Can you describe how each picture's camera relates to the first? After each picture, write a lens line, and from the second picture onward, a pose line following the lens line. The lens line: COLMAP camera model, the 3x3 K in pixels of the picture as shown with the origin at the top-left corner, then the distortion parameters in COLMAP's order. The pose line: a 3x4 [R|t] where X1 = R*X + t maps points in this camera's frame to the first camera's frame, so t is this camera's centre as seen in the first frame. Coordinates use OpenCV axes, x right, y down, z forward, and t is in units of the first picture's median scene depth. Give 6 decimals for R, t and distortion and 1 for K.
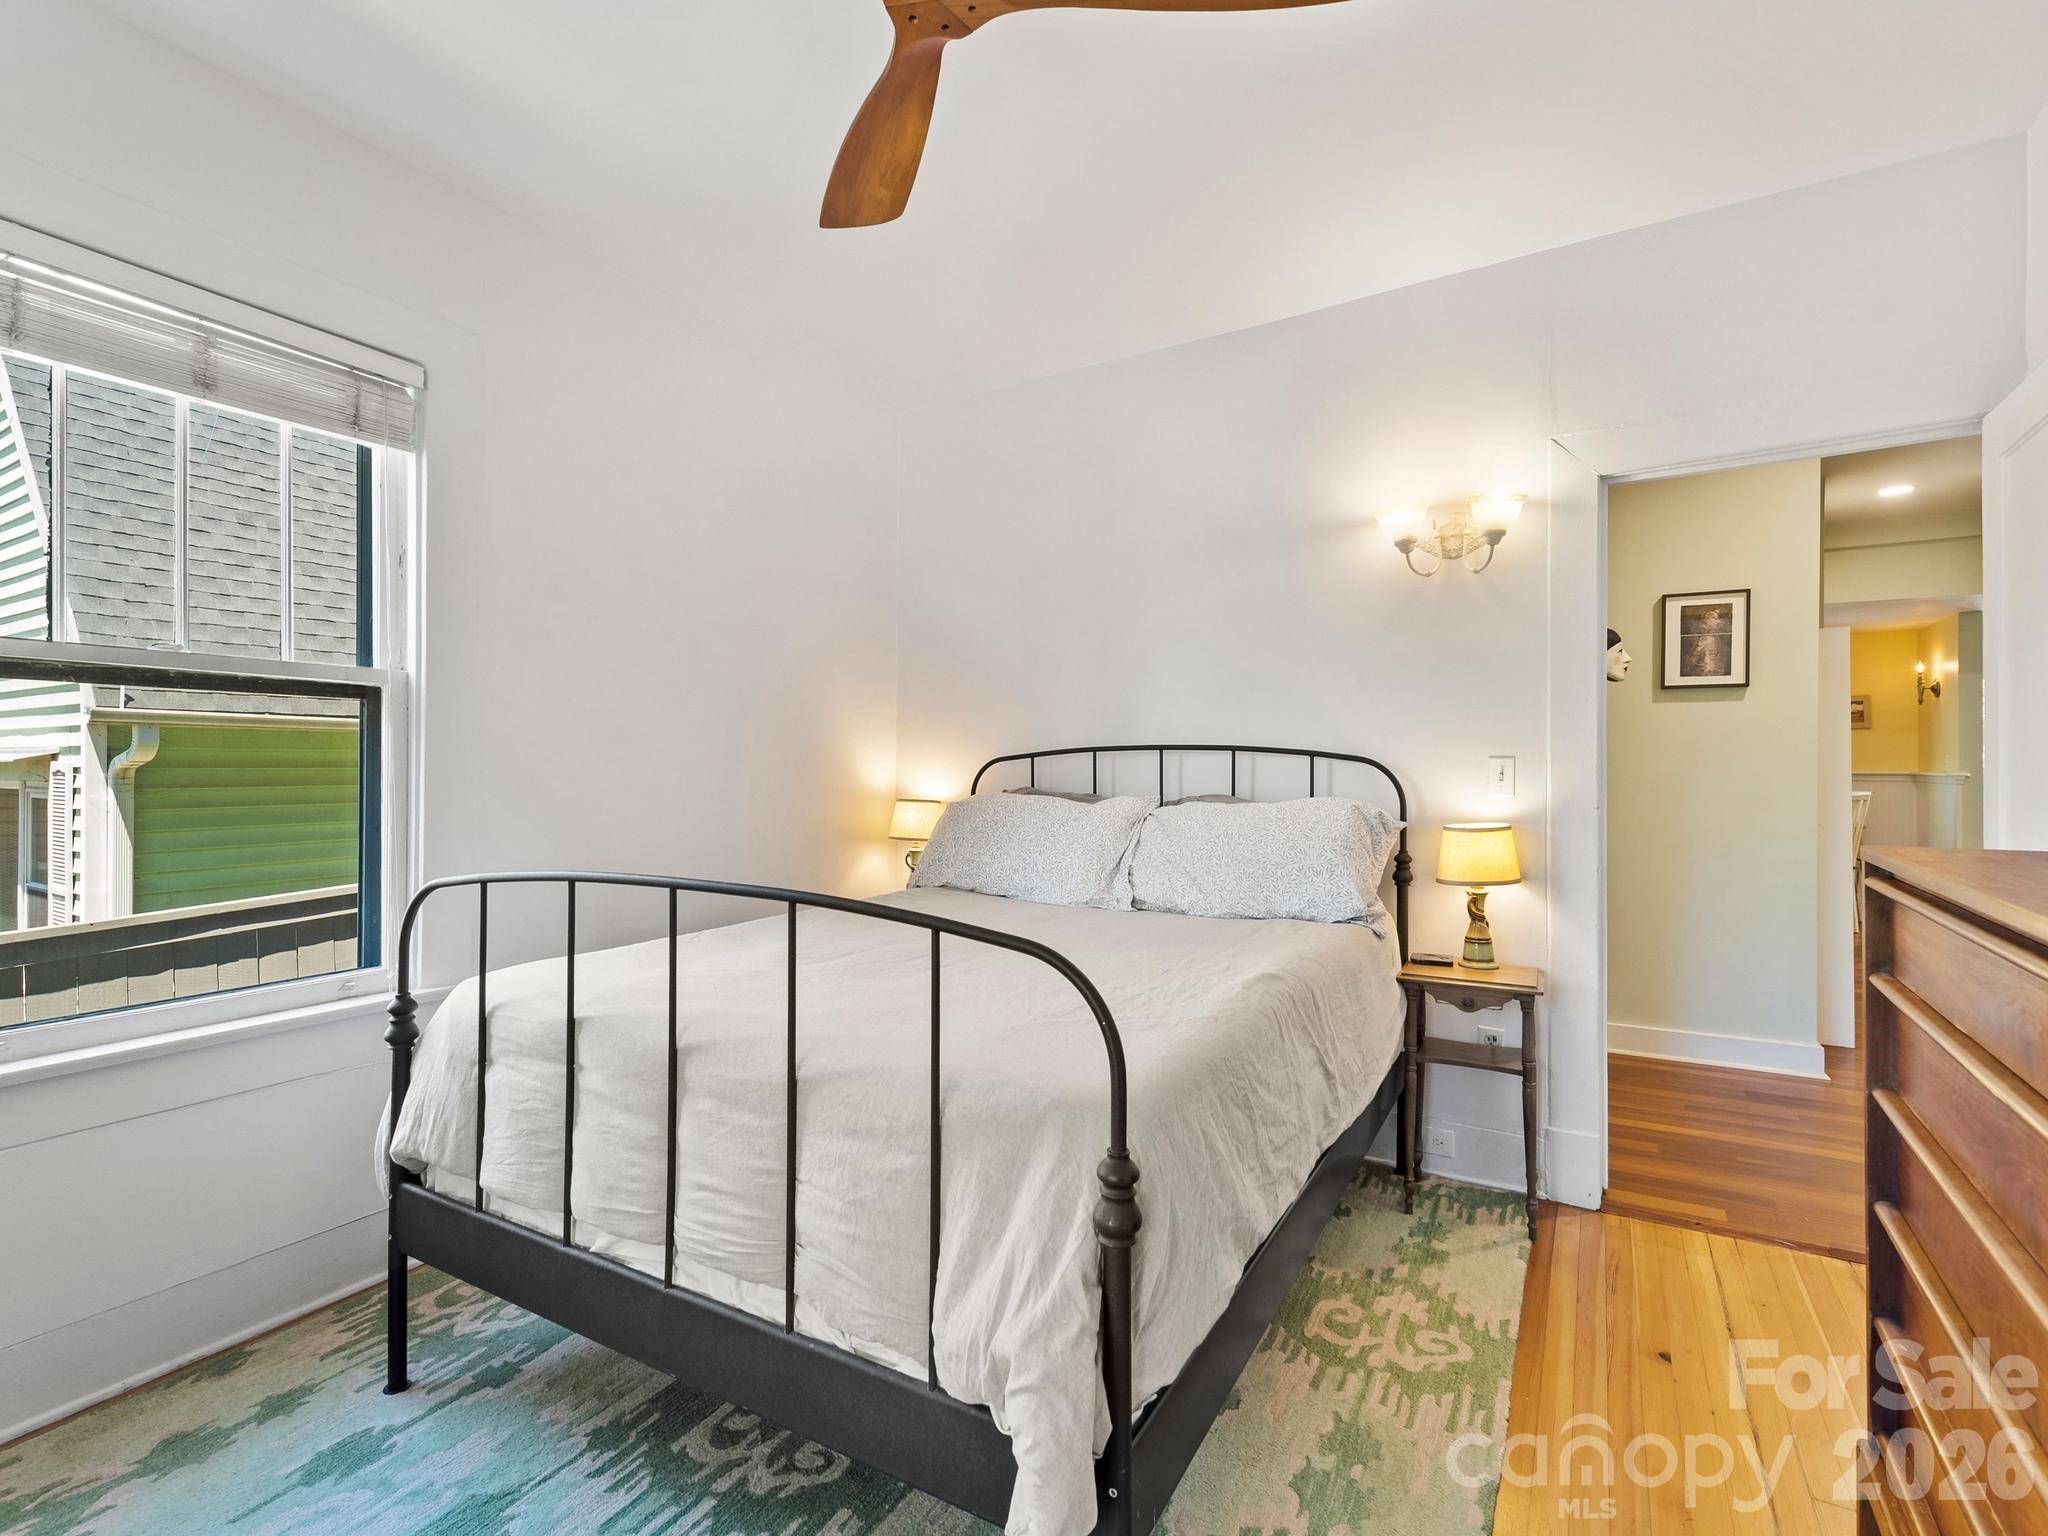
lens RADIAL K [[969.0, 0, 1025.7], [0, 969.0, 760.3], [0, 0, 1]] dist [0.000748, -0.000142]
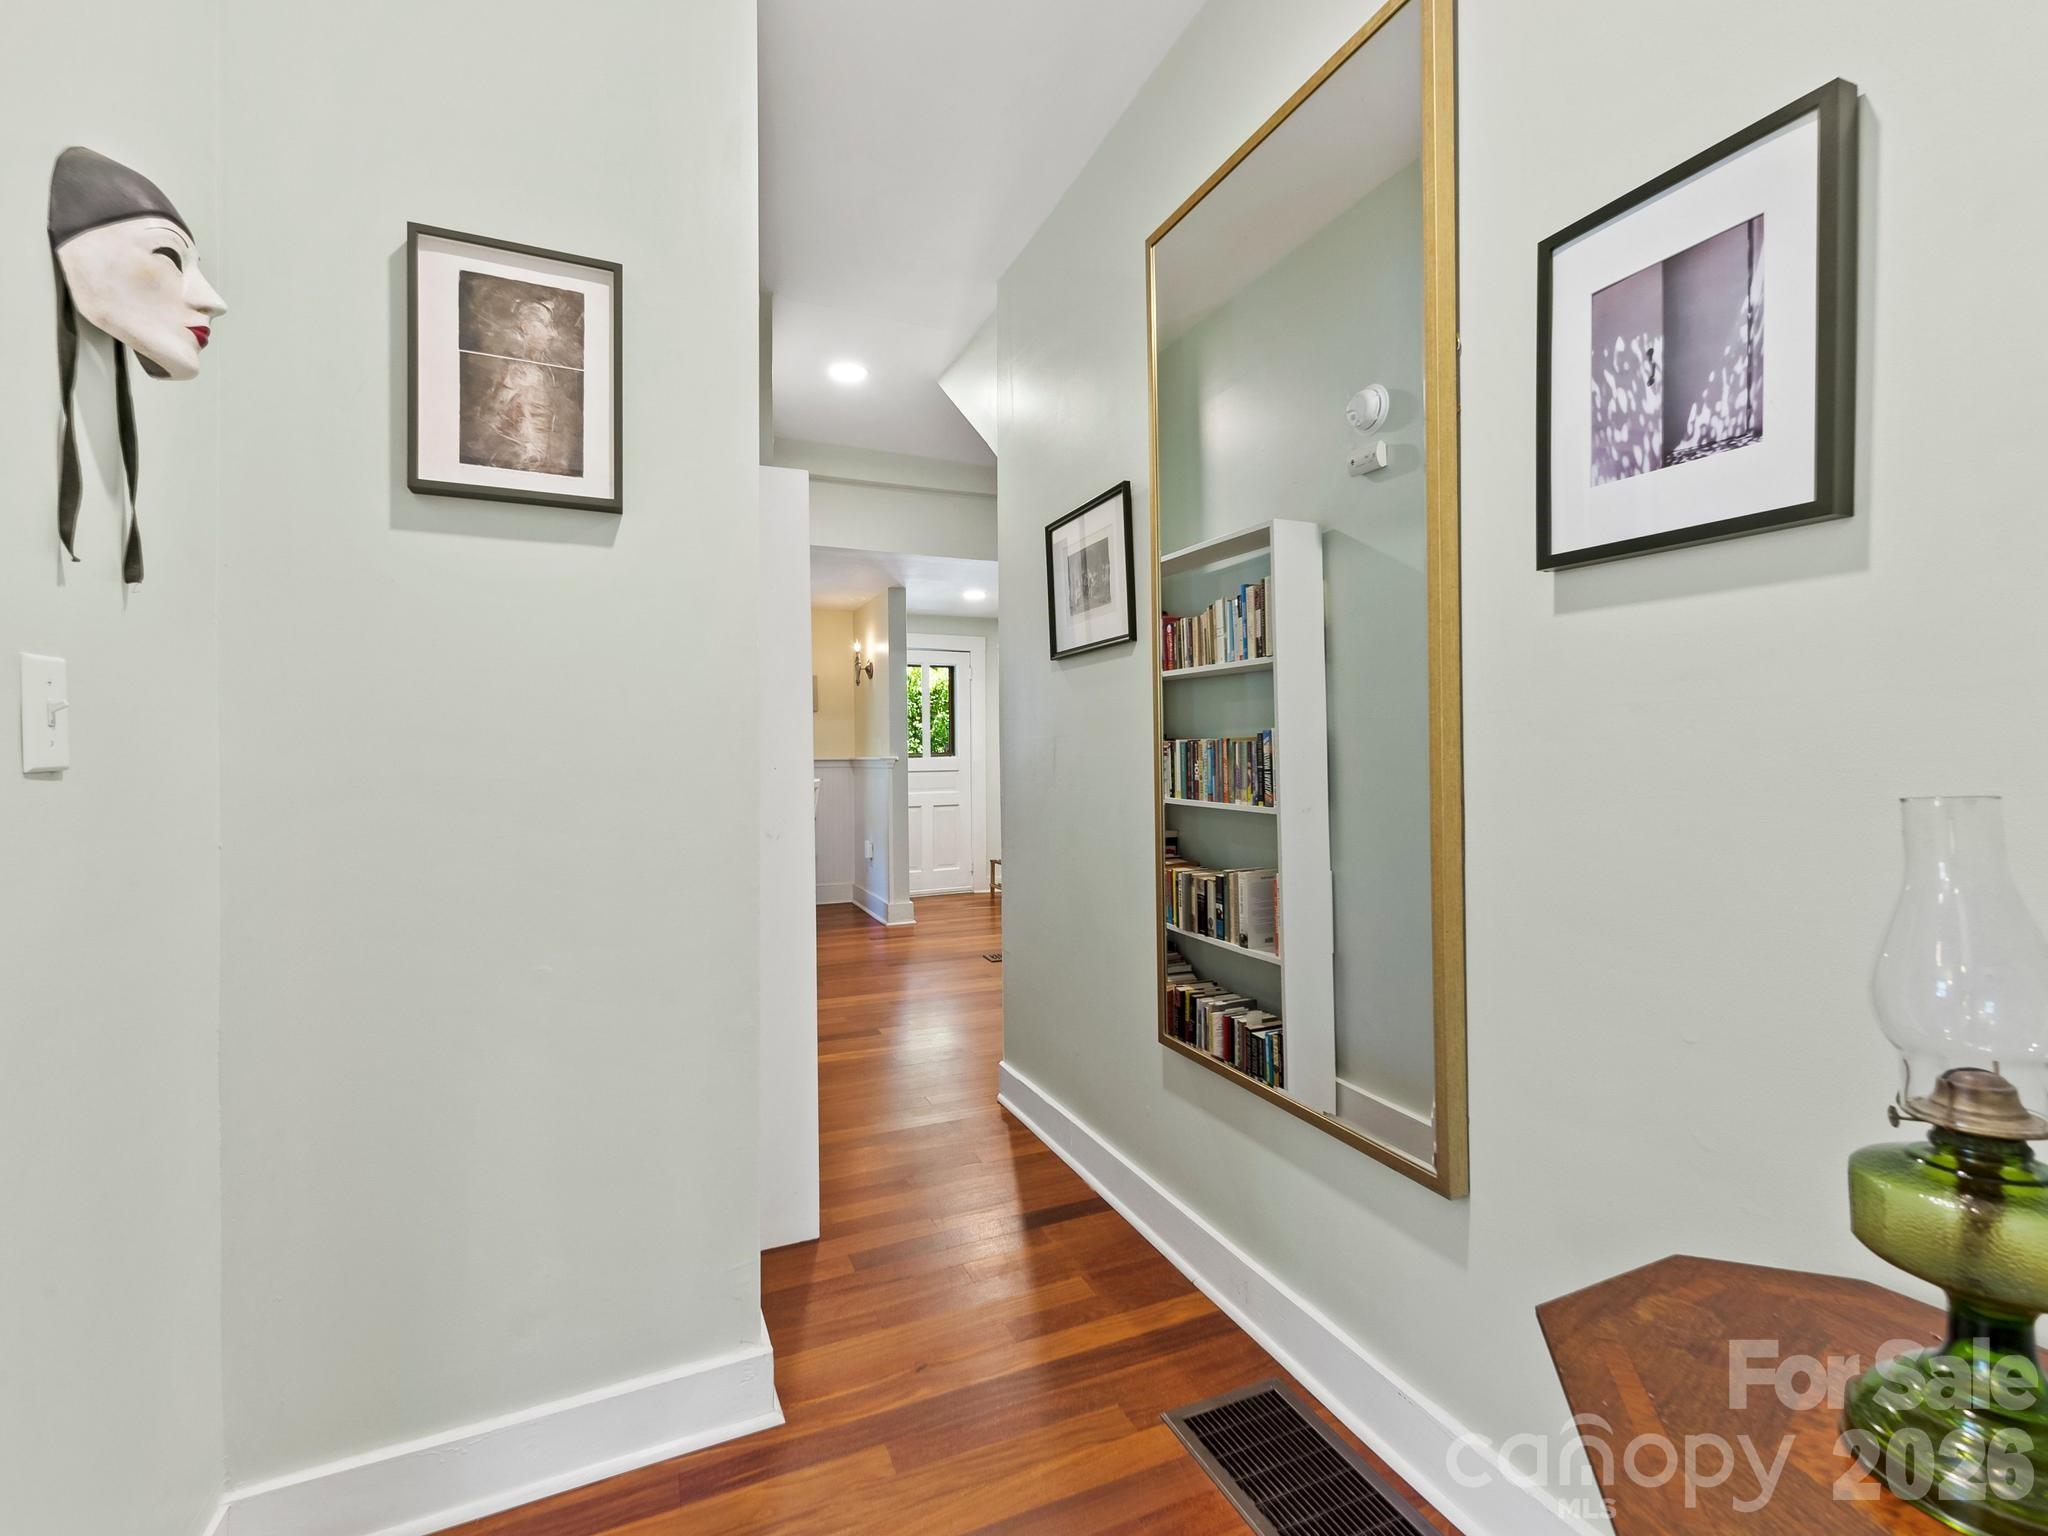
lens RADIAL K [[920.7, 0, 1026.9], [0, 920.7, 764.6], [0, 0, 1]] dist [0.011754, -0.006210]
pose [[0.579485, -0.005993, 0.814961, 0.513007], [0.003289, 0.999982, 0.005015, 0.028310], [-0.814976, -0.000226, 0.579495, 0.619026]]
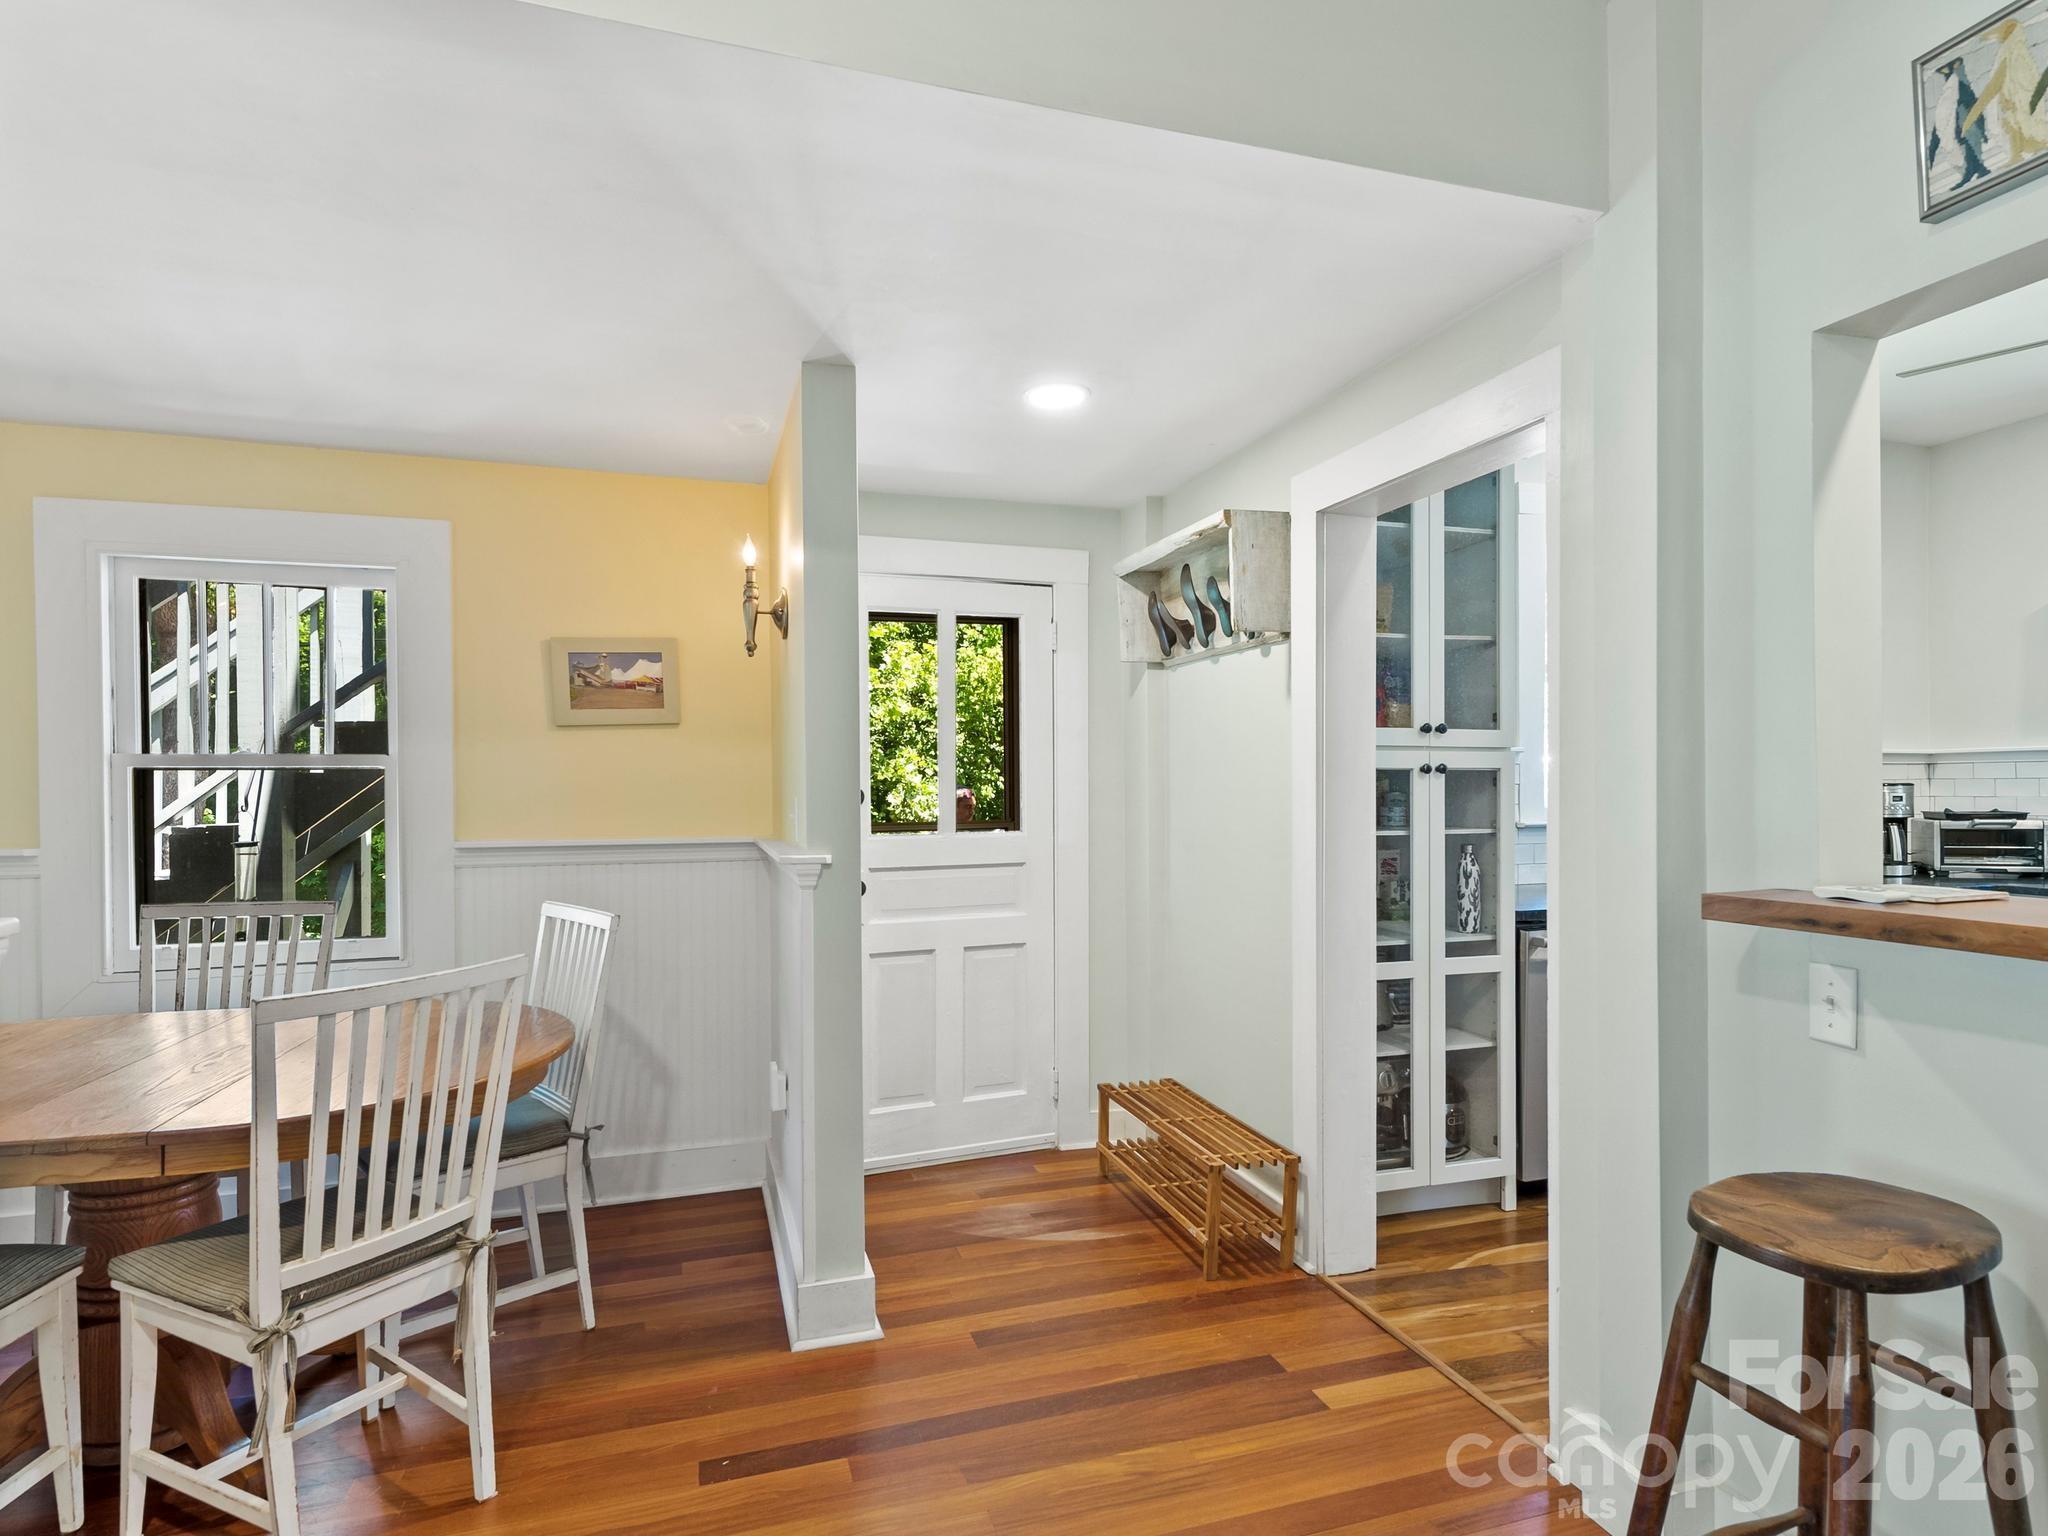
lens RADIAL K [[1093.1, 0, 1022.3], [0, 1093.1, 779.0], [0, 0, 1]] dist [-0.002214, -0.001121]
pose [[0.671563, -0.001522, 0.740946, 1.241261], [0.009262, 0.999937, -0.006340, -0.014324], [-0.740889, 0.011121, 0.671535, 1.173854]]
